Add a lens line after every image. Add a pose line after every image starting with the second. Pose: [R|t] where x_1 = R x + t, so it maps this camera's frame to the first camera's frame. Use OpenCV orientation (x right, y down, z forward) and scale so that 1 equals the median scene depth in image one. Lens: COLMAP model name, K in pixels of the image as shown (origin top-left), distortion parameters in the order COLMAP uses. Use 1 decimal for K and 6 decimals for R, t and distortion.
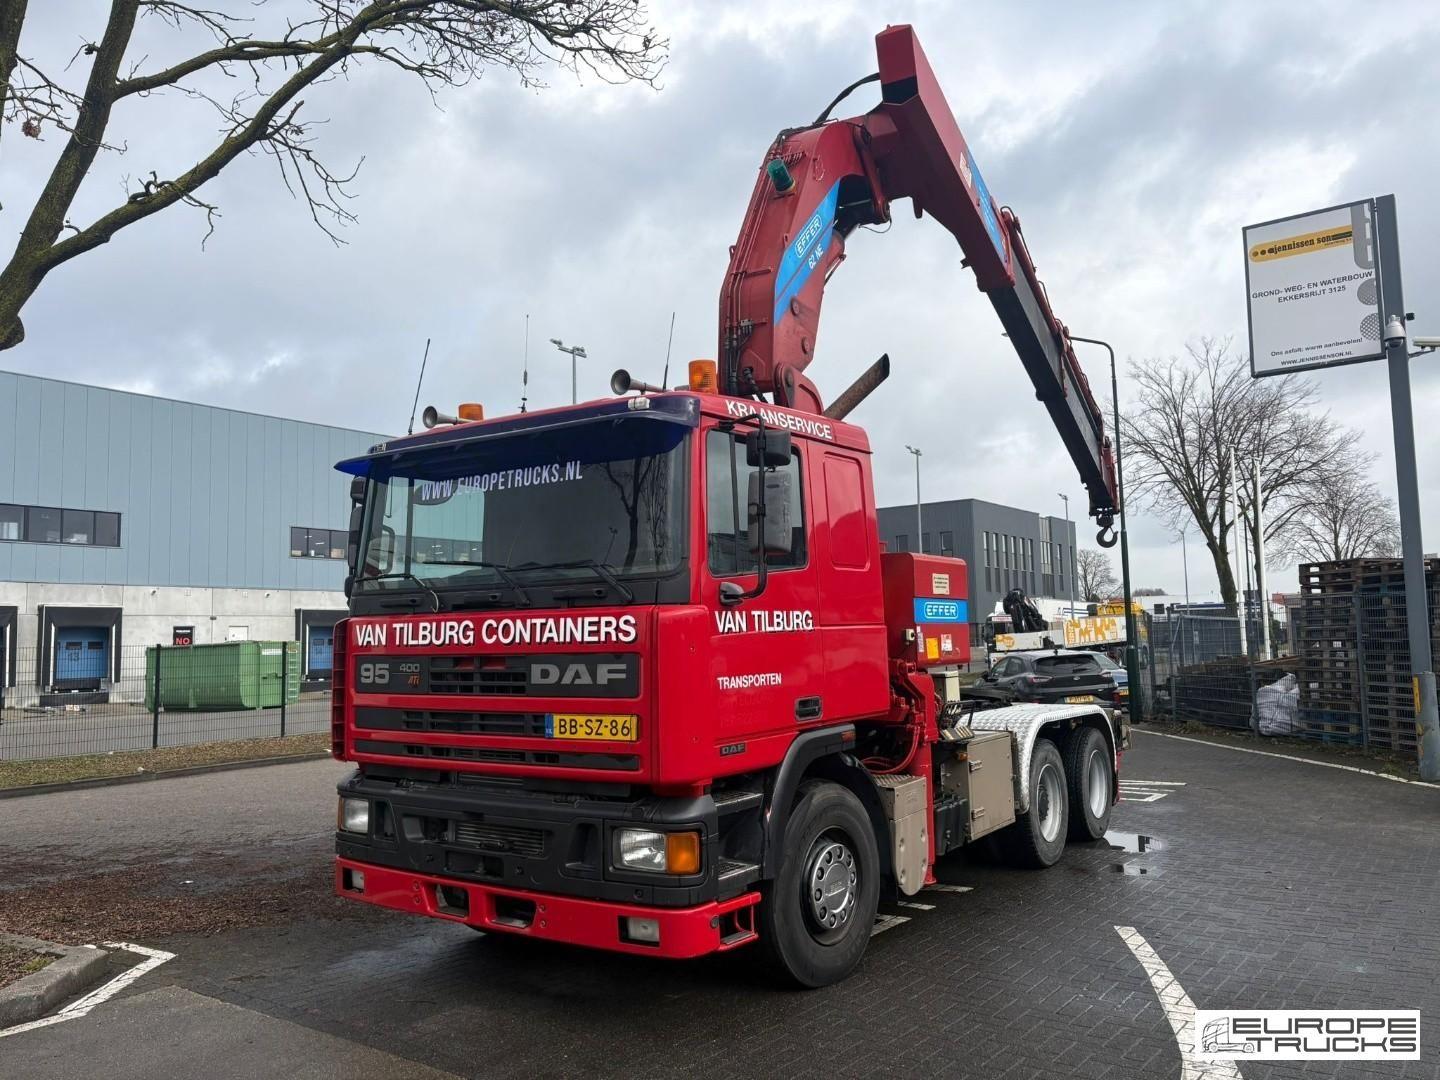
lens RADIAL K [[1078.8, 0, 715.0], [0, 1078.8, 544.2], [0, 0, 1]] dist [0.061791, -0.068236]
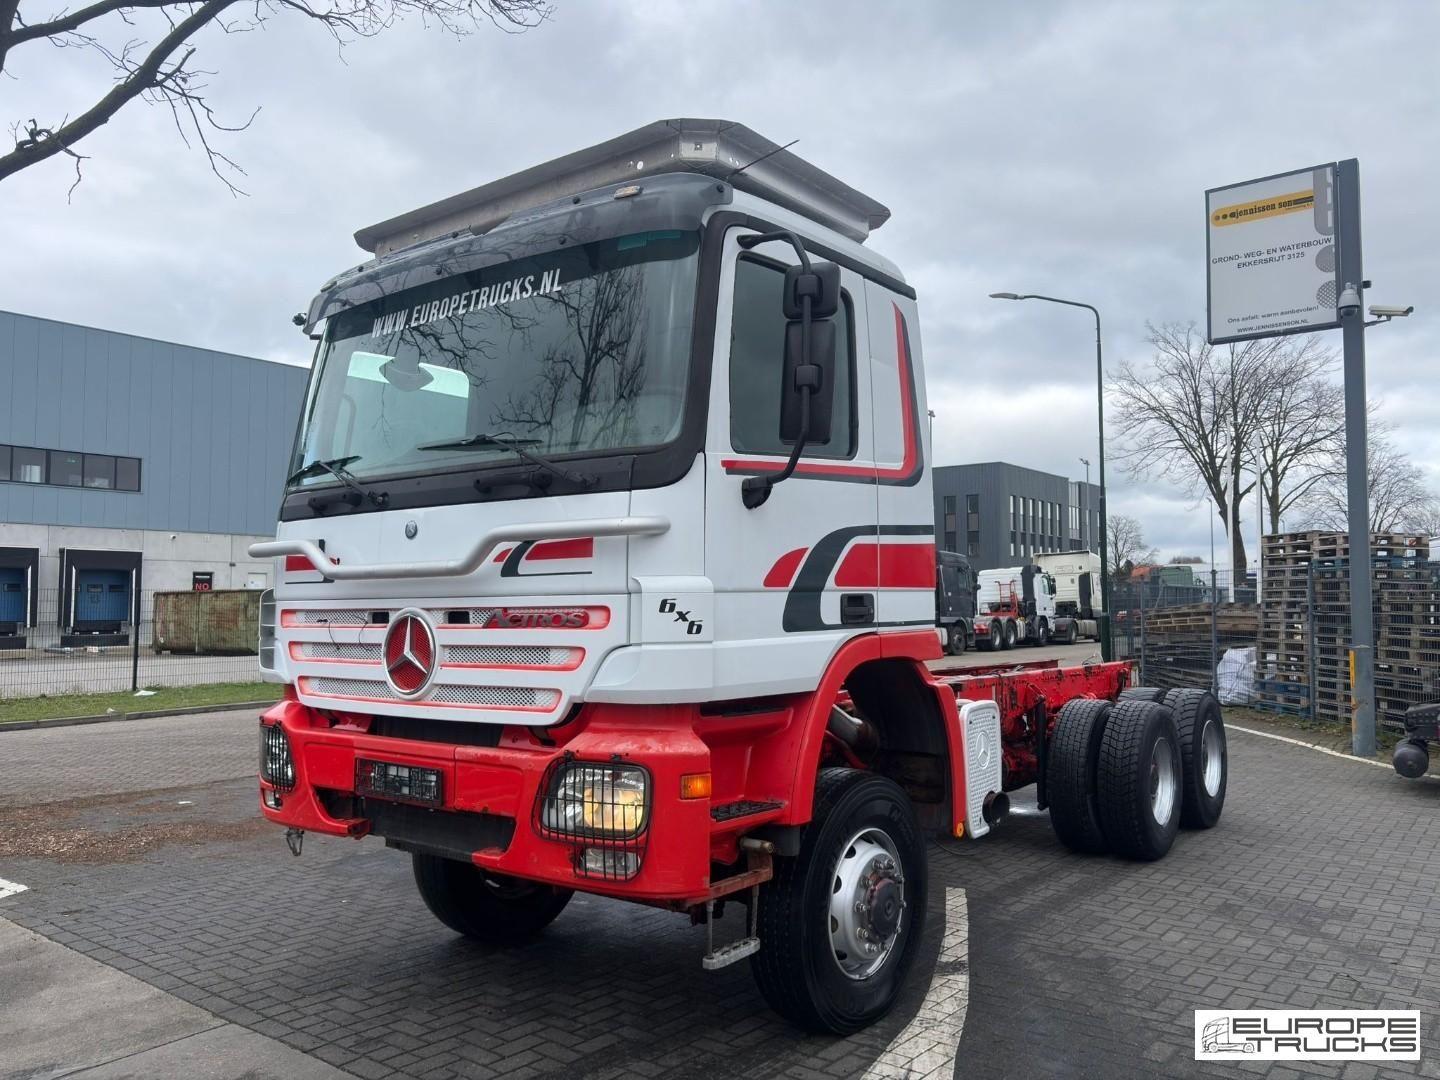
lens RADIAL K [[1078.8, 0, 723.6], [0, 1078.8, 540.9], [0, 0, 1]] dist [0.061791, -0.068236]
pose [[0.999471, 0.022348, -0.023622, 0.073591], [-0.021486, 0.999117, 0.036117, -0.001334], [0.024408, -0.035590, 0.999068, -0.001414]]
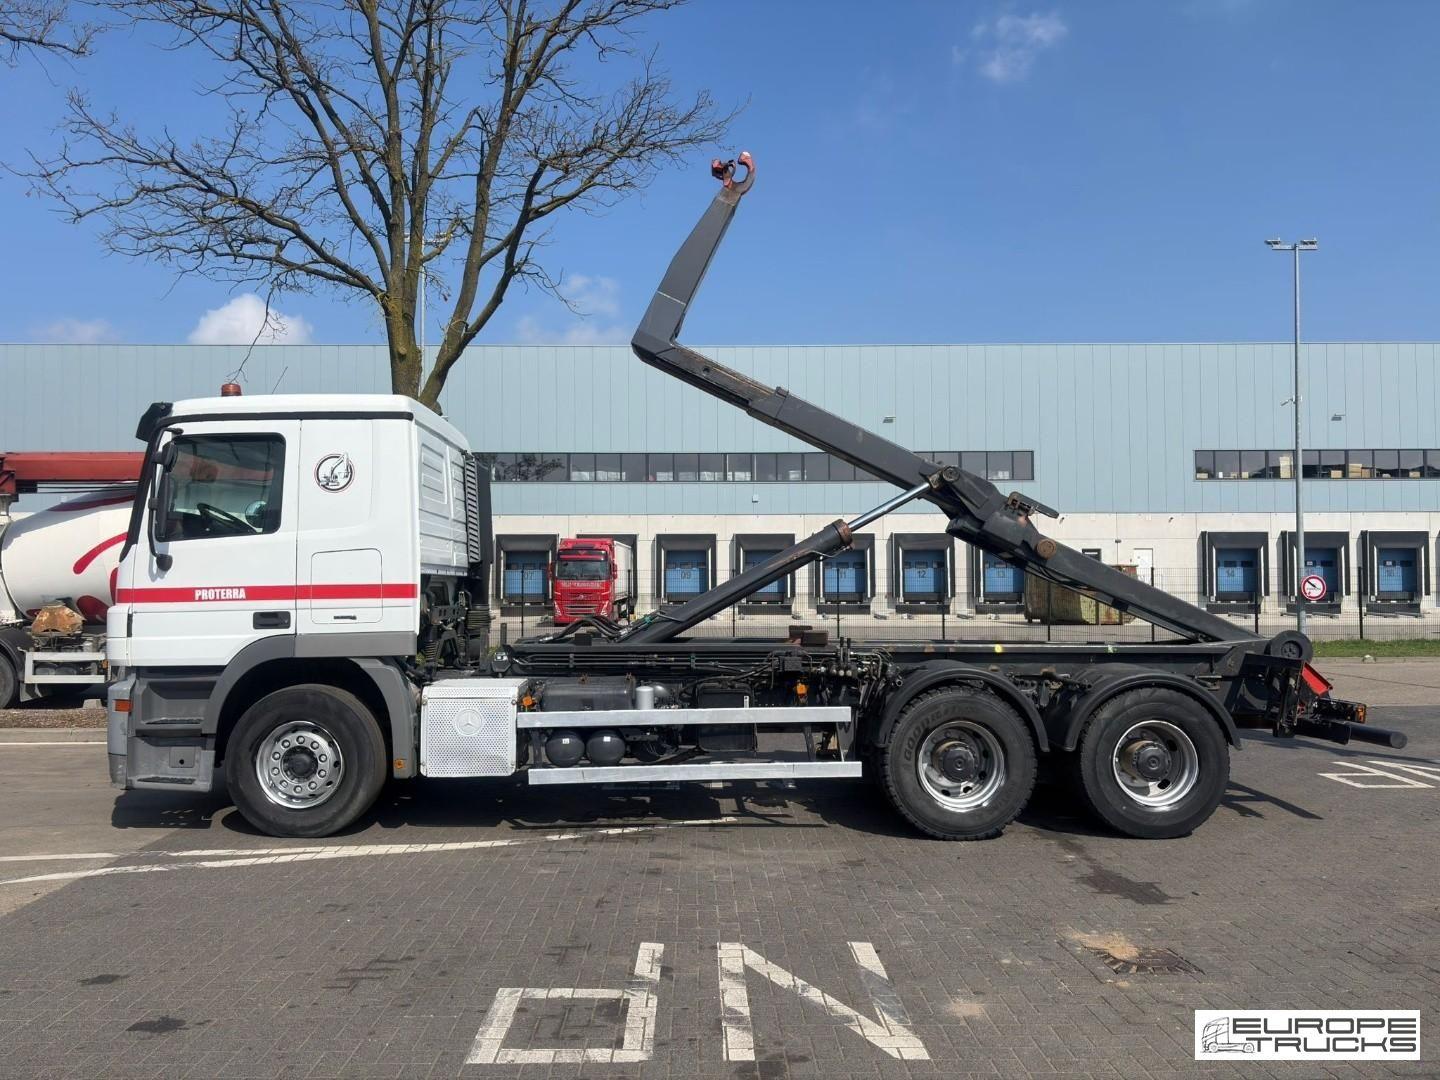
lens RADIAL K [[1084.5, 0, 720.9], [0, 1084.5, 549.0], [0, 0, 1]] dist [0.018140, -0.000934]
pose [[0.605492, 0.000605, -0.795851, 0.563526], [0.063081, 0.996817, 0.048751, -0.007508], [0.793347, -0.079721, 0.603527, 0.110312]]
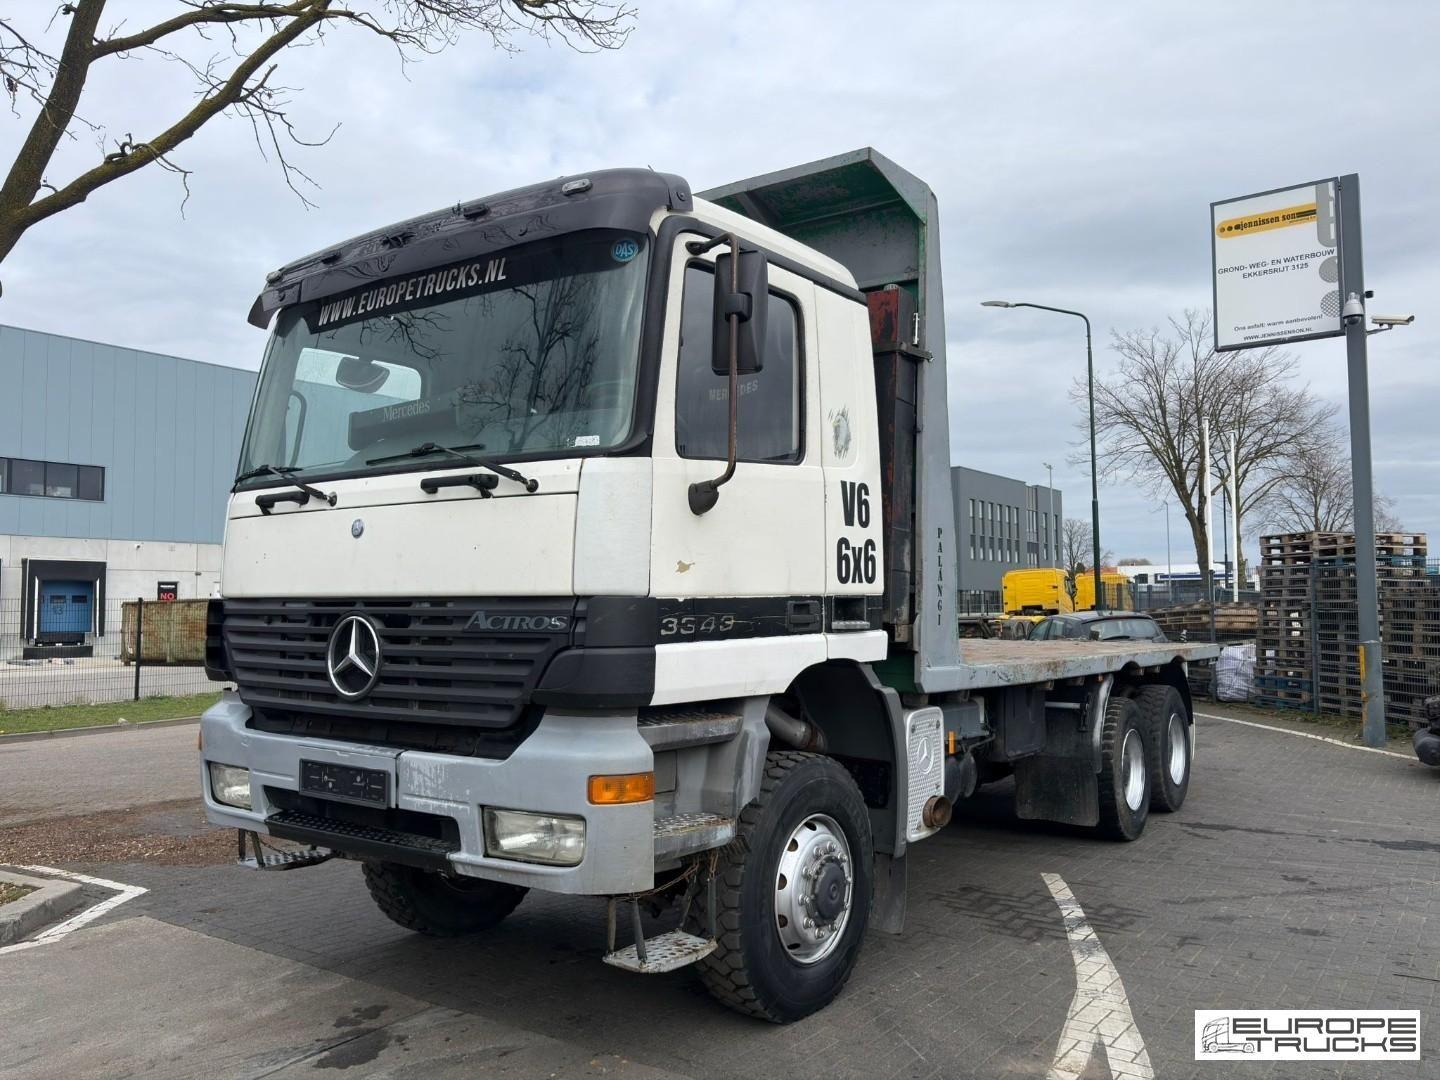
lens RADIAL K [[1078.8, 0, 714.7], [0, 1078.8, 538.0], [0, 0, 1]] dist [0.061791, -0.068236]
pose [[0.999835, 0.014966, 0.010286, 0.014240], [-0.015245, 0.999502, 0.027635, 0.000401], [-0.009868, -0.027787, 0.999565, -0.018333]]
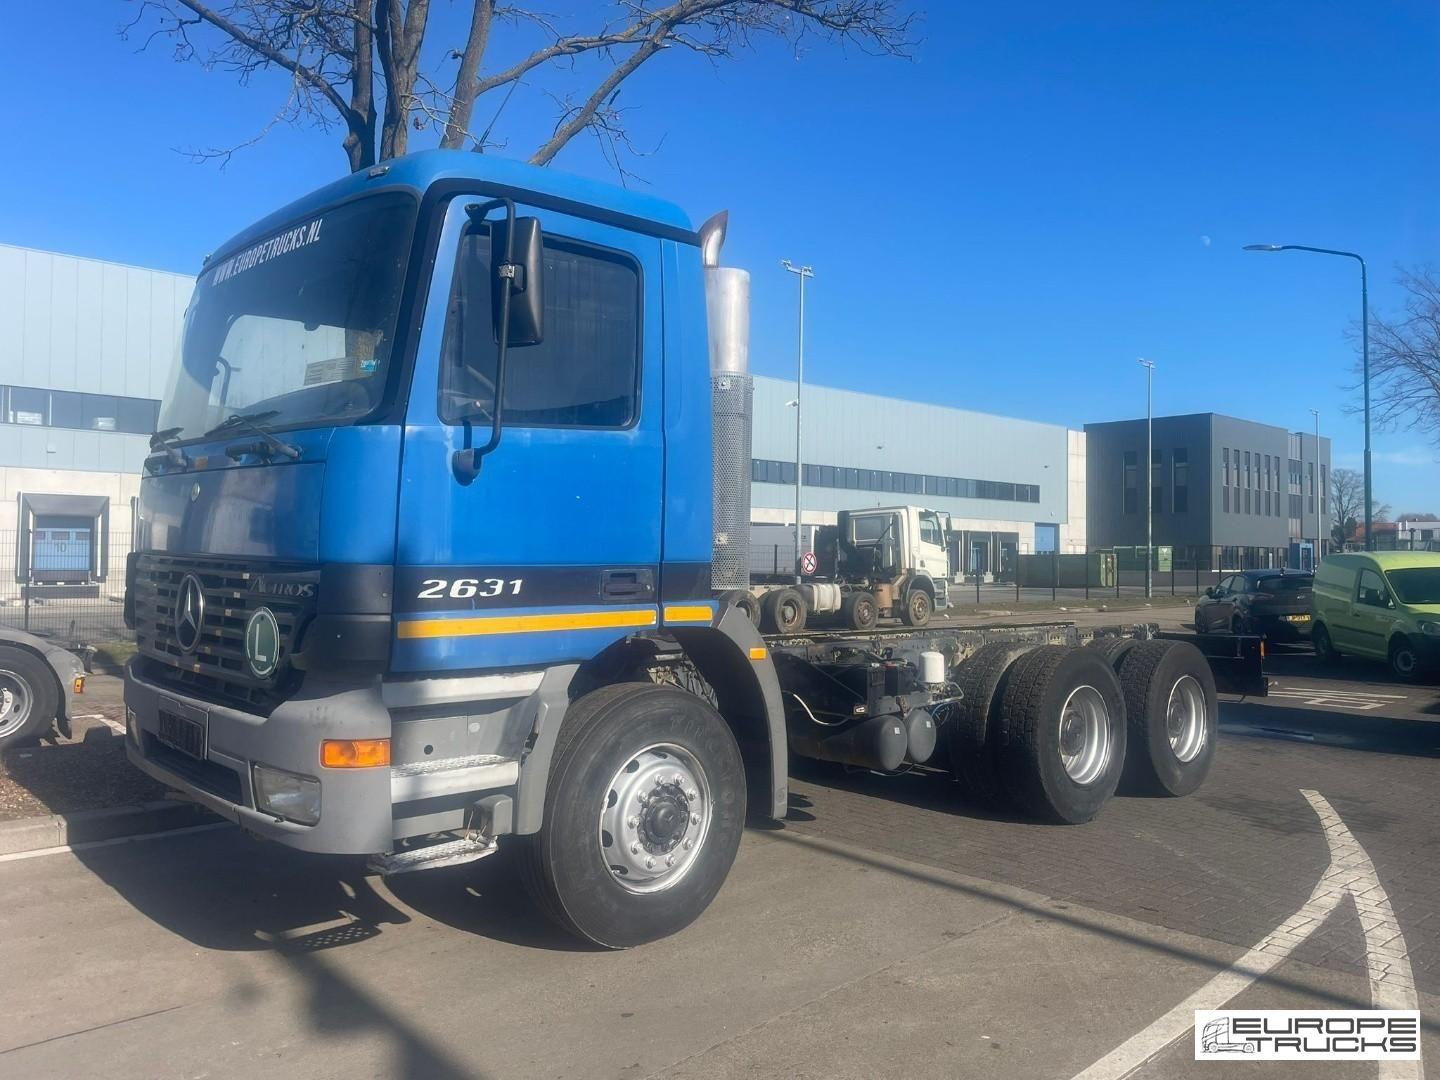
lens RADIAL K [[1078.8, 0, 714.9], [0, 1078.8, 524.5], [0, 0, 1]] dist [0.061791, -0.068236]
pose [[0.981336, 0.025968, -0.190539, -0.014216], [-0.013973, 0.997850, 0.064031, 0.000059], [0.191792, -0.060173, 0.979589, -0.107180]]
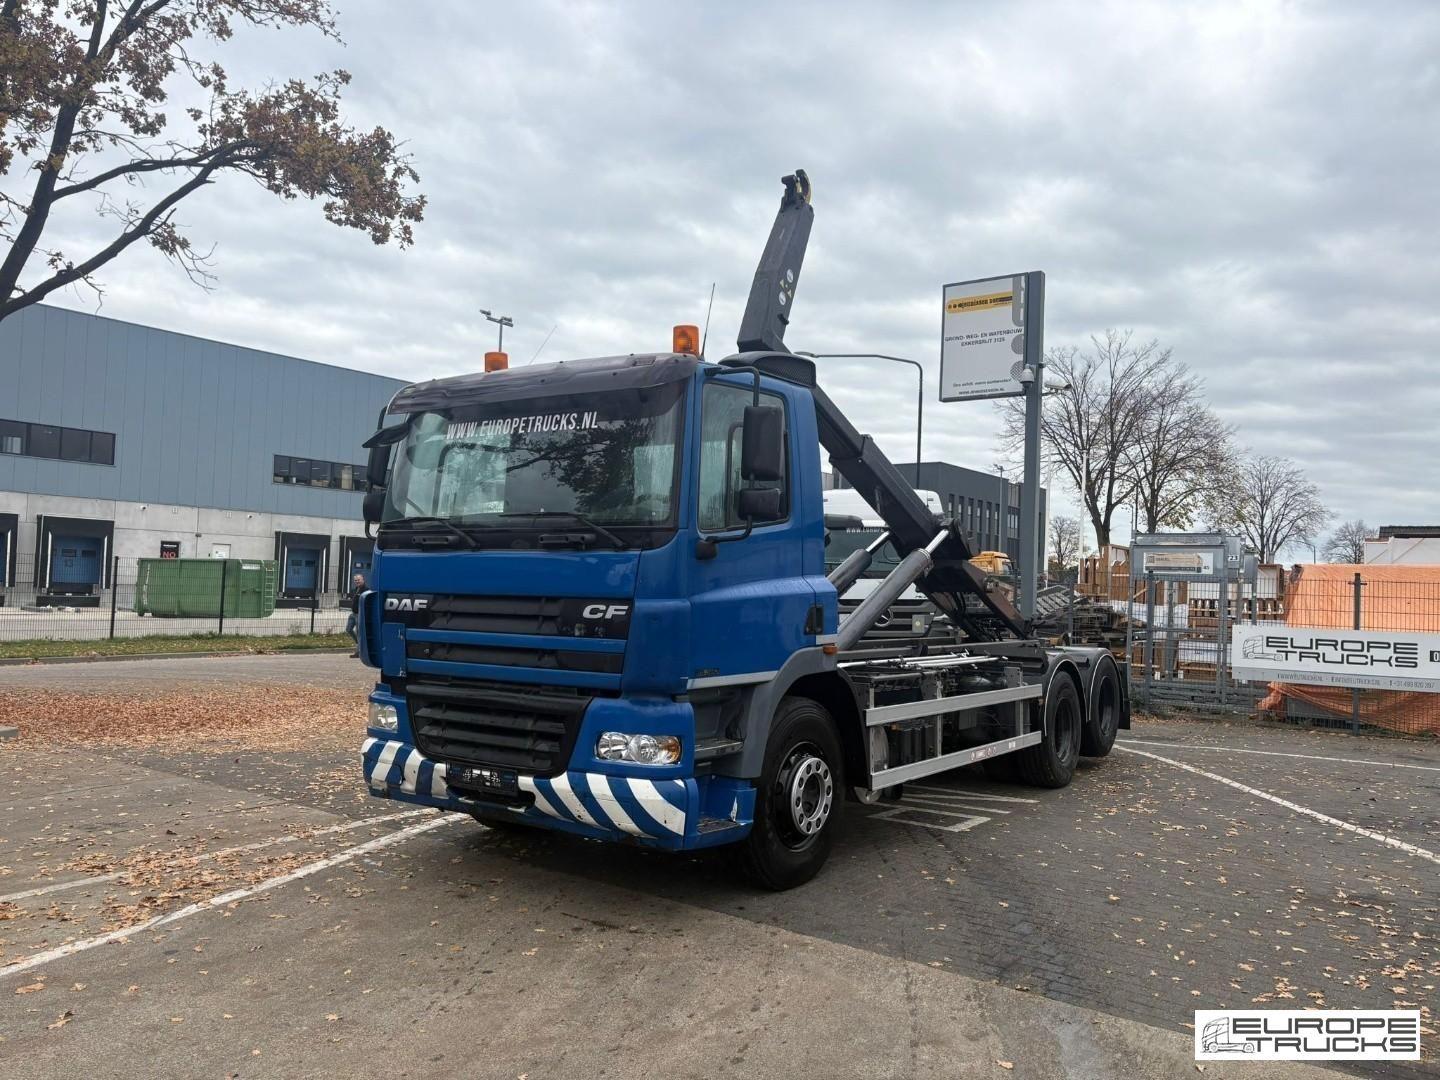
lens RADIAL K [[1078.8, 0, 703.1], [0, 1078.8, 544.3], [0, 0, 1]] dist [0.061791, -0.068236]
pose [[0.998255, 0.057370, -0.014016, 0.213817], [-0.056562, 0.997017, 0.052512, -0.031548], [0.016987, -0.051628, 0.998522, -0.281169]]
